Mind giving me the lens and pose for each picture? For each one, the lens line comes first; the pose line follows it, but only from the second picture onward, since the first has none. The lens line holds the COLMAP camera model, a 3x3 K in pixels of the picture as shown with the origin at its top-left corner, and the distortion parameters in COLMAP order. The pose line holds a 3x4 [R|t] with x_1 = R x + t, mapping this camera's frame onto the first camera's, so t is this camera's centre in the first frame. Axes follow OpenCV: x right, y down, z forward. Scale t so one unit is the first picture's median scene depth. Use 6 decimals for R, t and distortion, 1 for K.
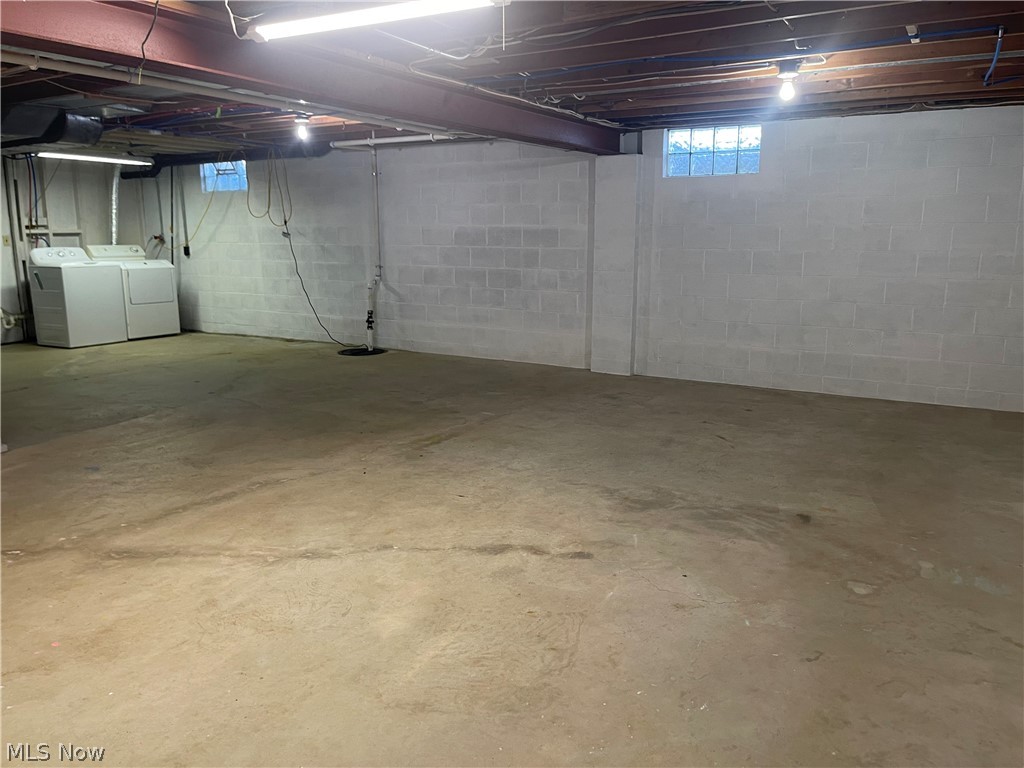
lens RADIAL K [[769.1, 0, 527.1], [0, 769.1, 384.0], [0, 0, 1]] dist [0.066212, -0.080683]
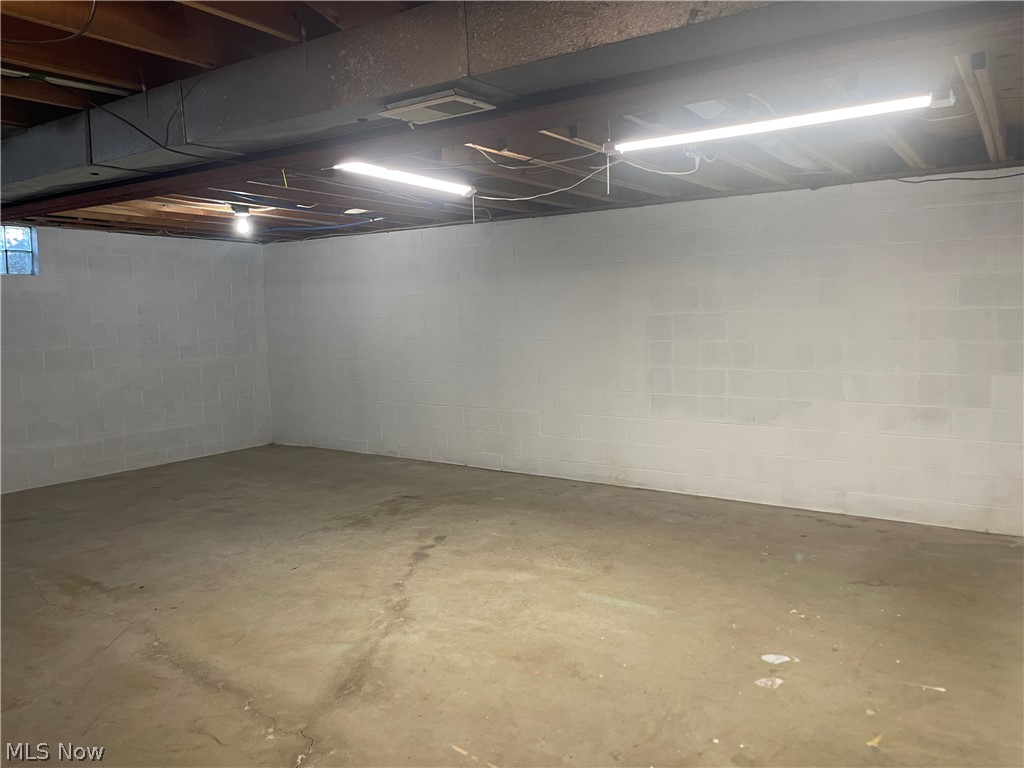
lens RADIAL K [[769.1, 0, 527.1], [0, 769.1, 384.0], [0, 0, 1]] dist [0.066212, -0.080683]
pose [[0.055846, -0.094668, 0.993941, -1.278970], [0.215753, 0.973119, 0.080563, -0.142146], [-0.974850, 0.209947, 0.074770, 0.610785]]
